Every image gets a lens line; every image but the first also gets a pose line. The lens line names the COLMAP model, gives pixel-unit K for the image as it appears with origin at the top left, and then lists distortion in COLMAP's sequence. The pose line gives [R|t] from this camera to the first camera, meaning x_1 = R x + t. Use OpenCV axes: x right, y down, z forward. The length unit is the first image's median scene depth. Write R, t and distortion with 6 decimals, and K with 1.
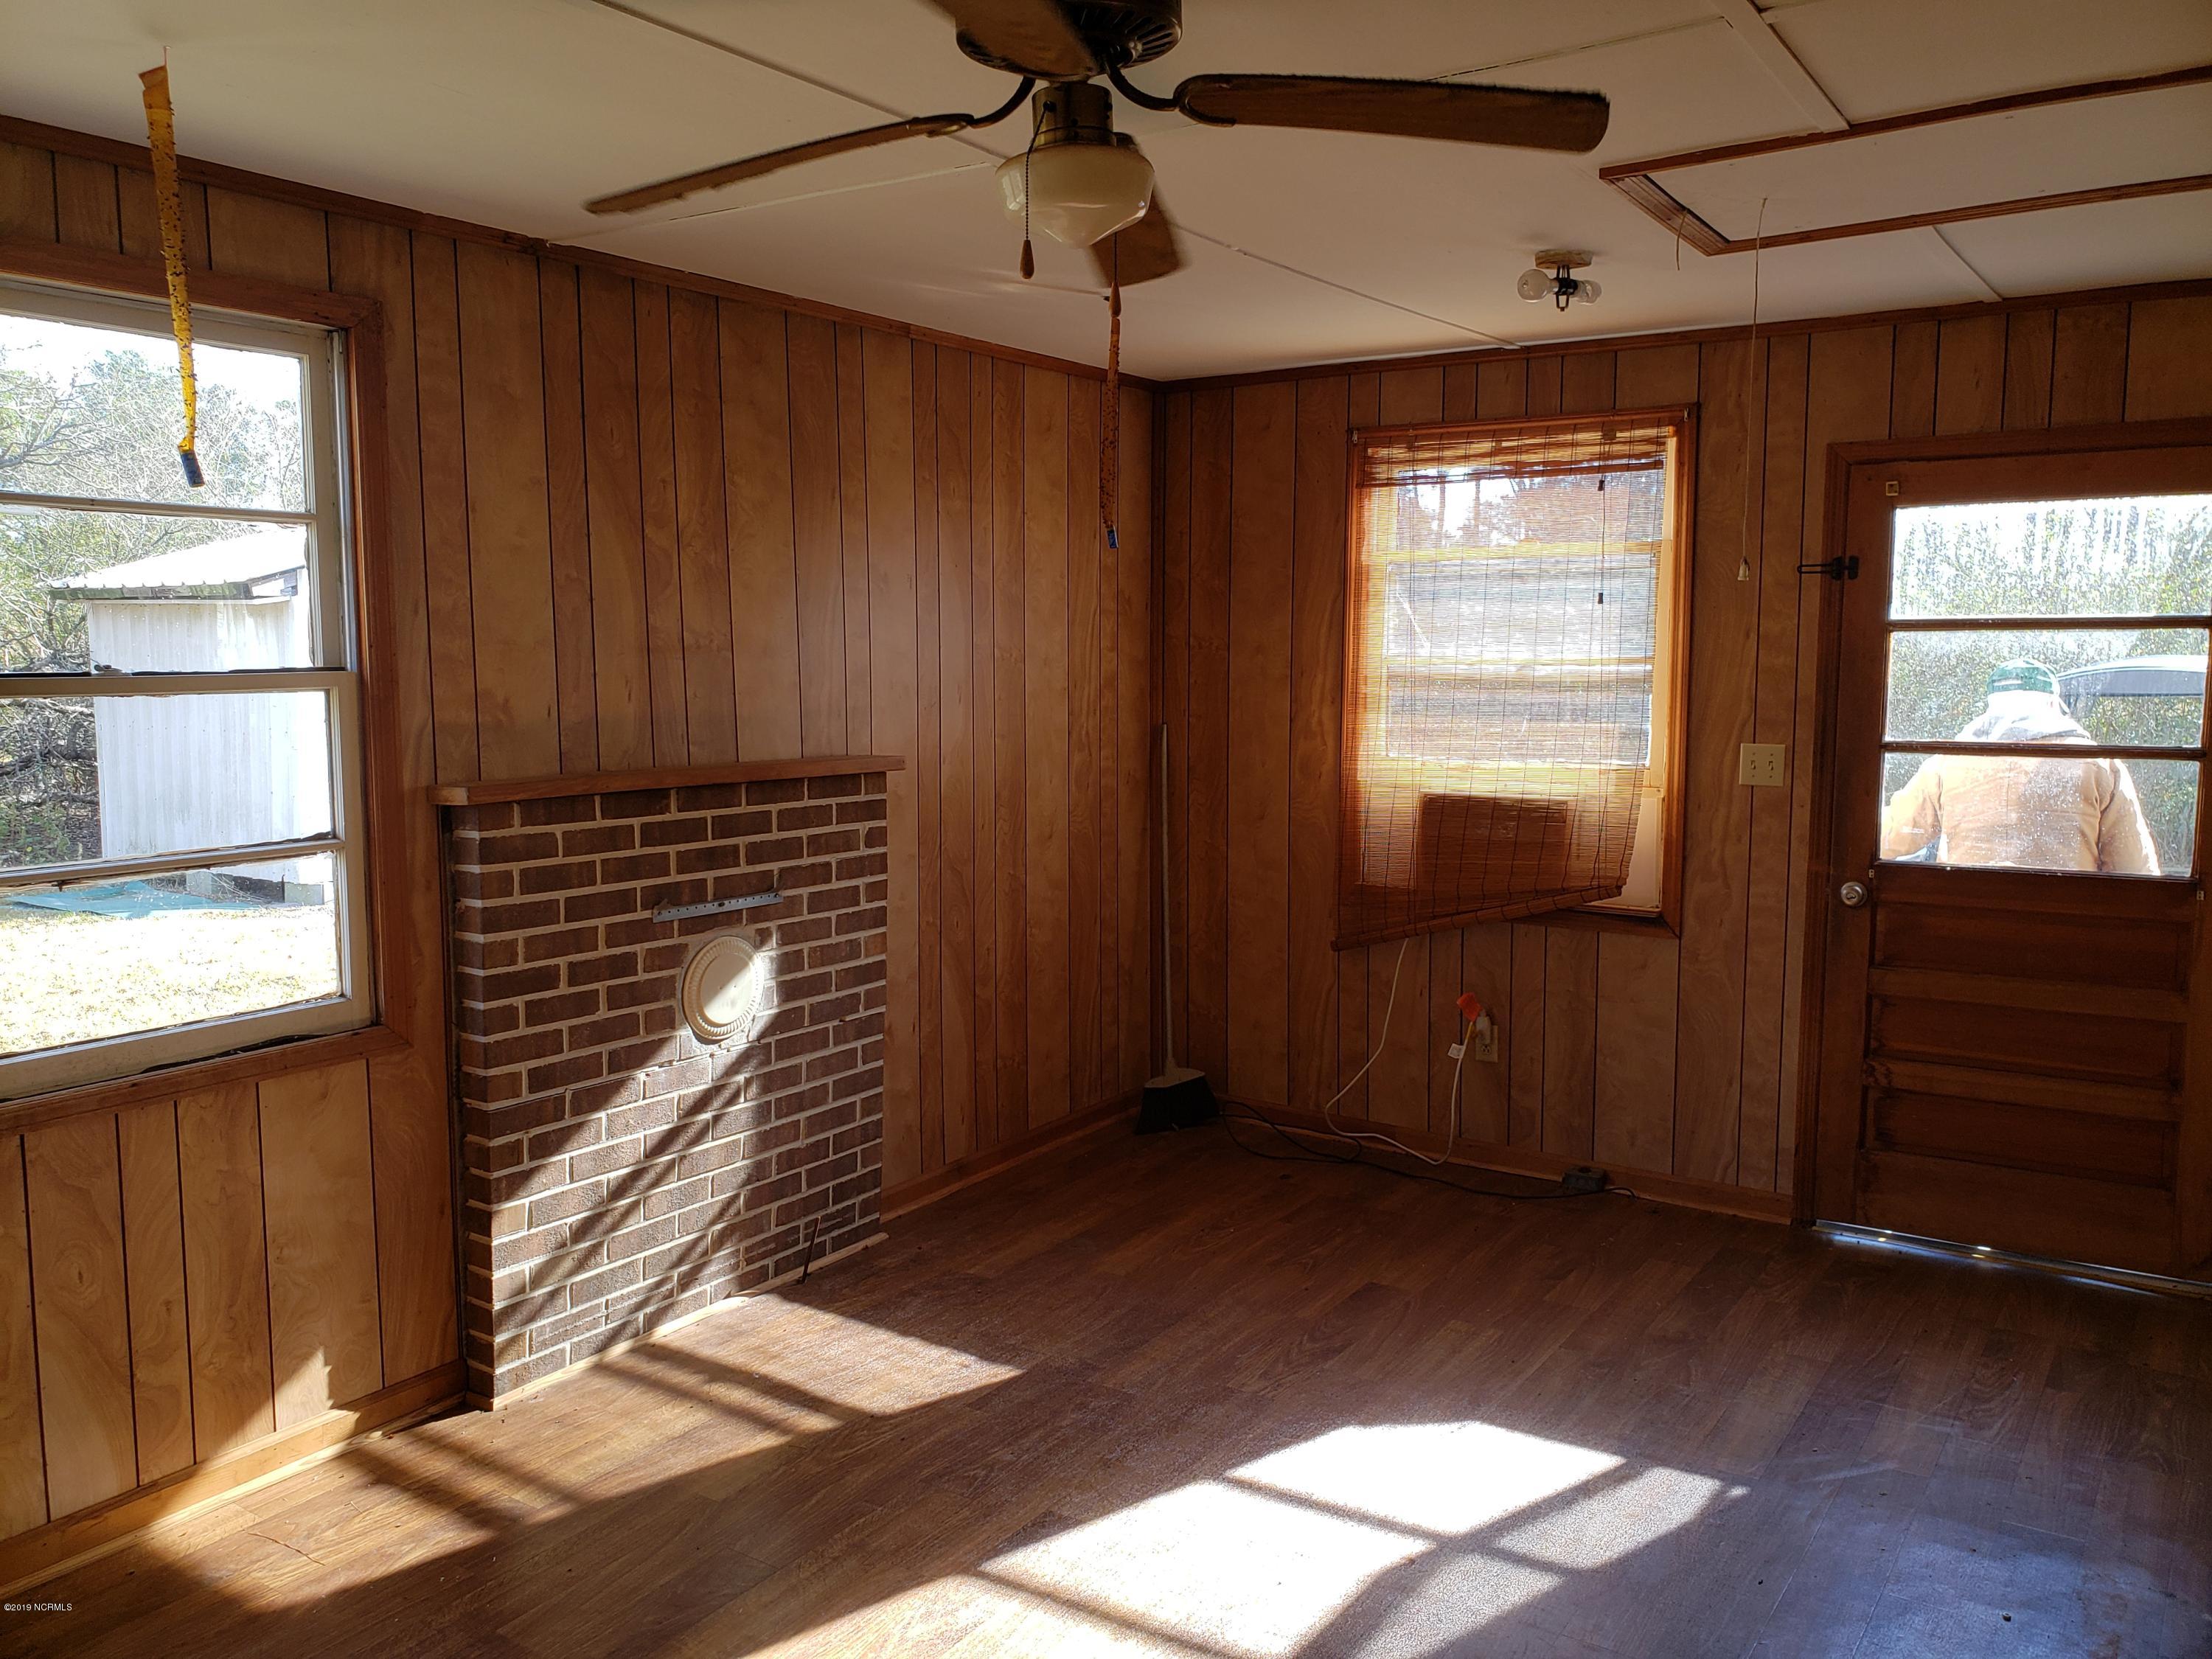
lens RADIAL K [[1738.5, 0, 1183.3], [0, 1738.5, 822.5], [0, 0, 1]] dist [0.037322, -0.047409]
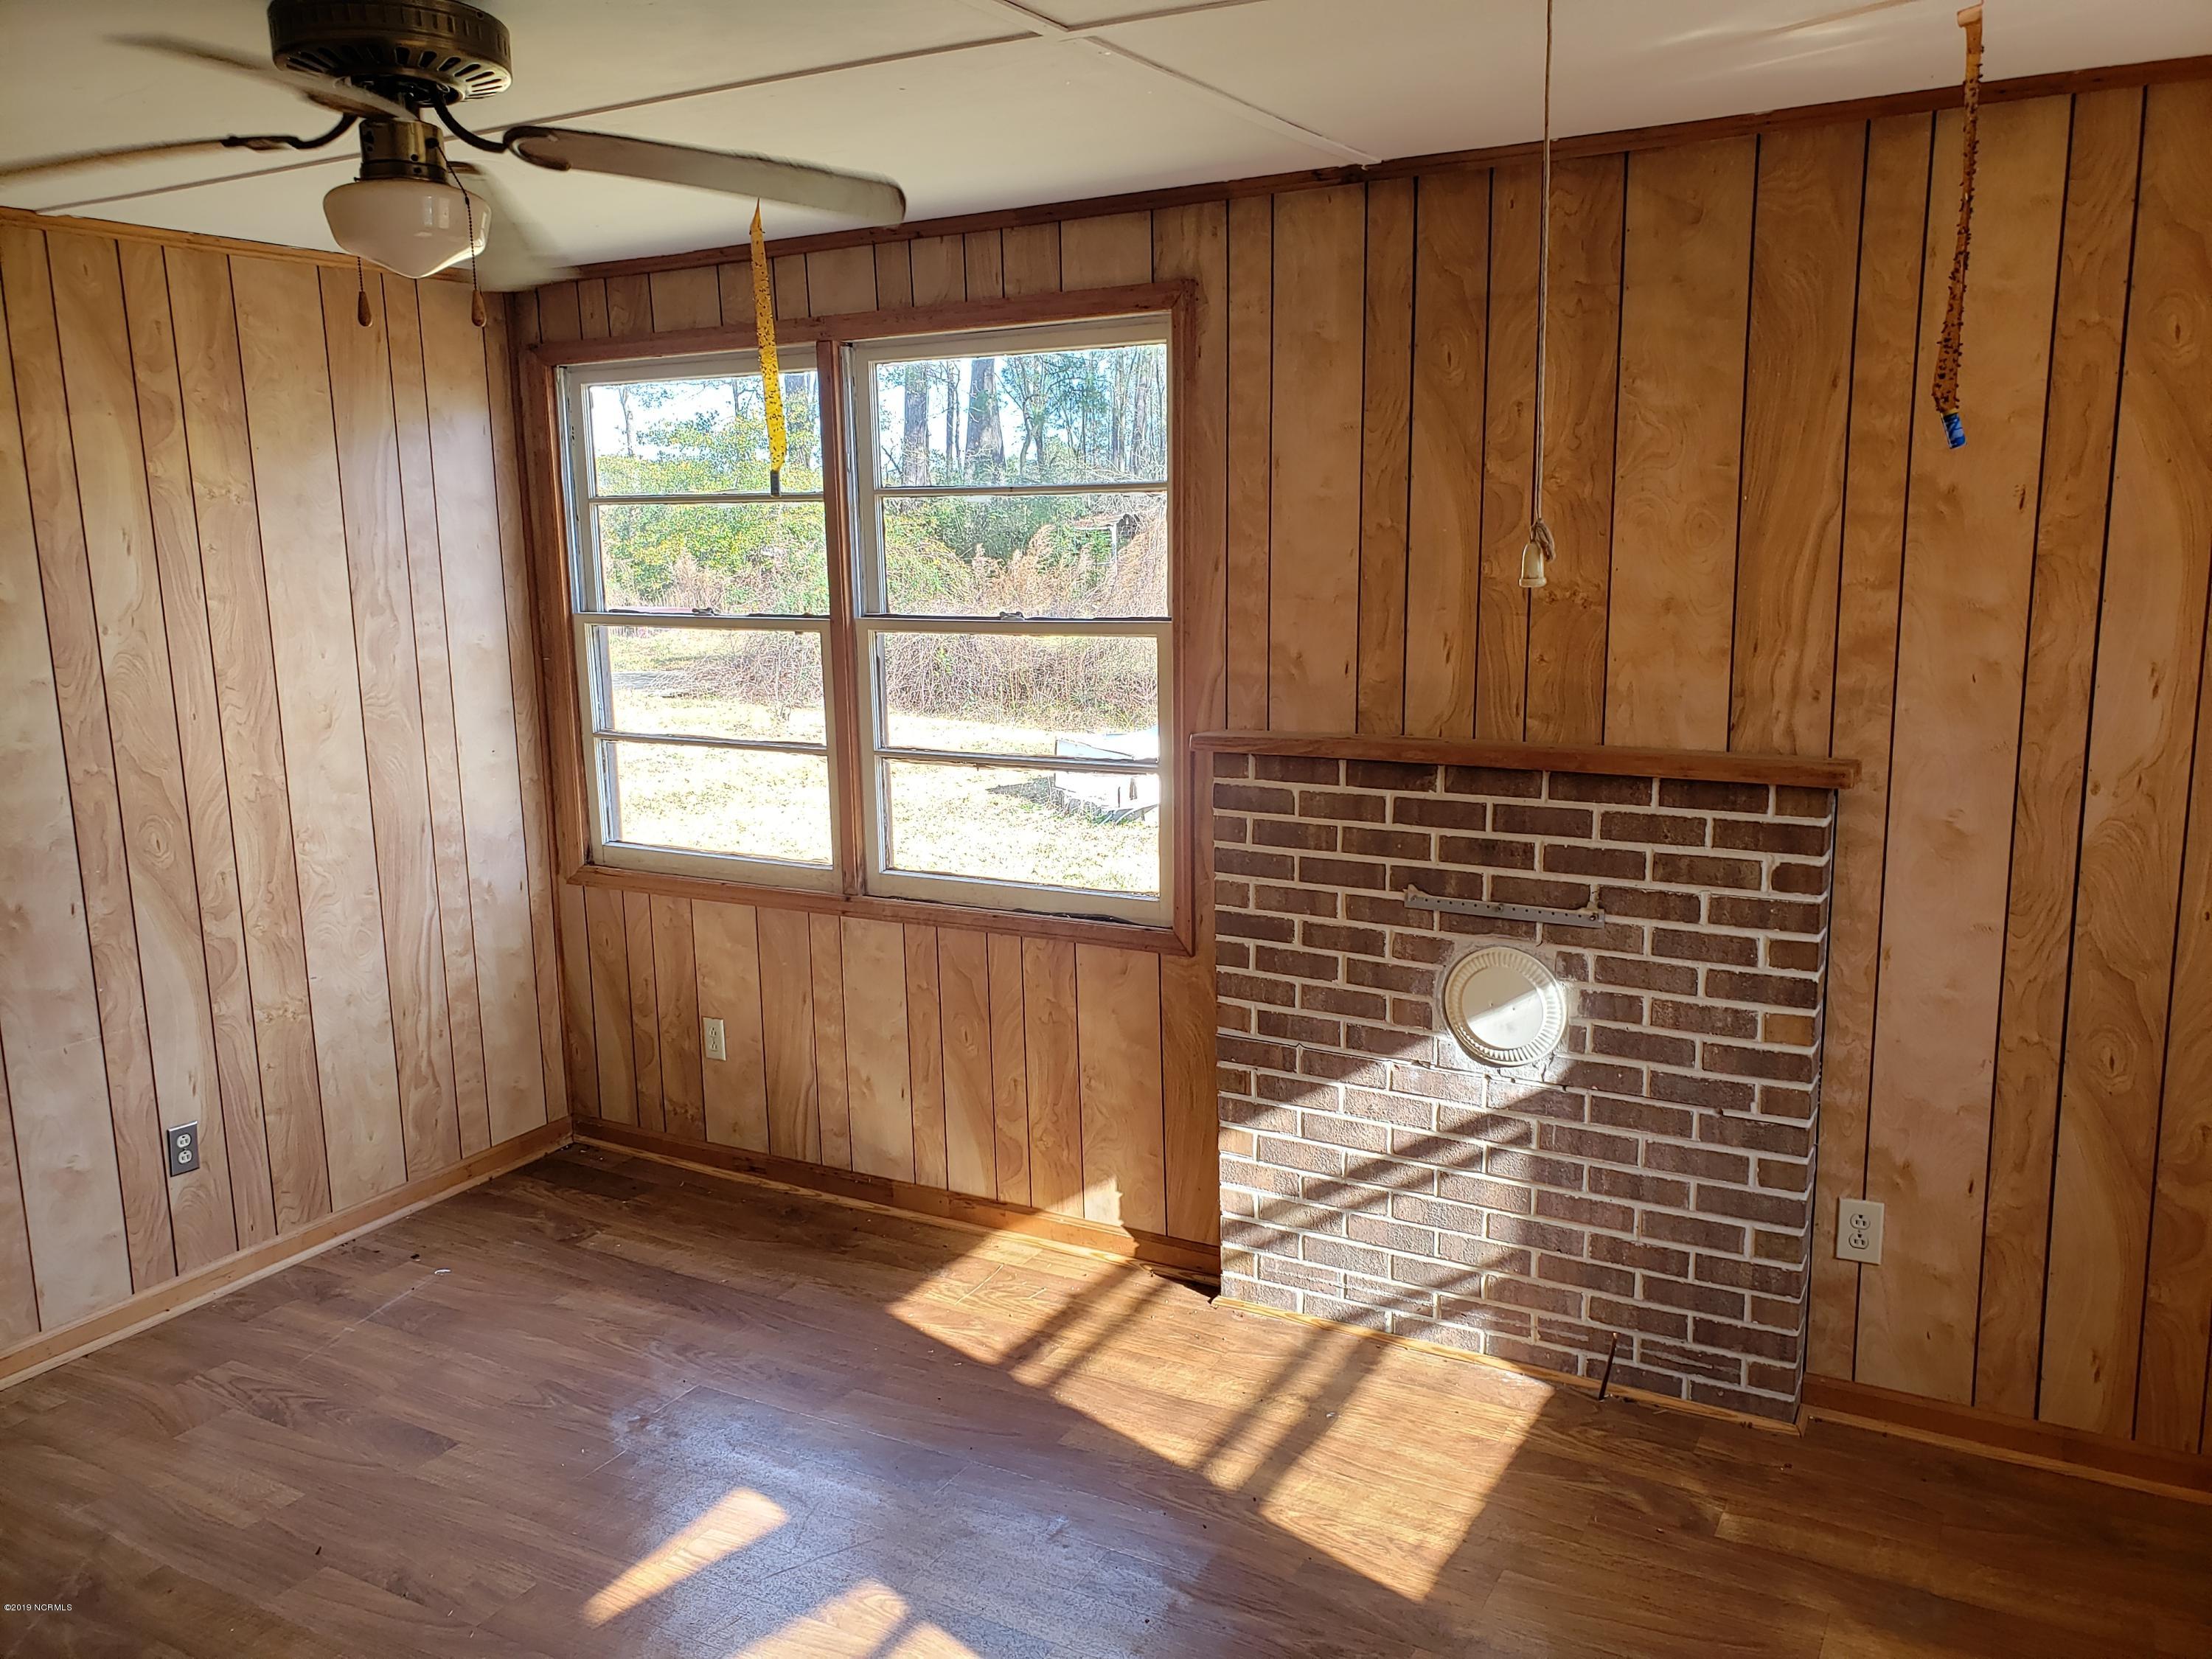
lens RADIAL K [[1738.5, 0, 1116.3], [0, 1738.5, 827.6], [0, 0, 1]] dist [0.037322, -0.047409]
pose [[0.038743, 0.172232, -0.984294, 0.574014], [-0.086949, 0.981879, 0.168387, -0.122313], [0.995459, 0.079060, 0.053017, 0.796685]]
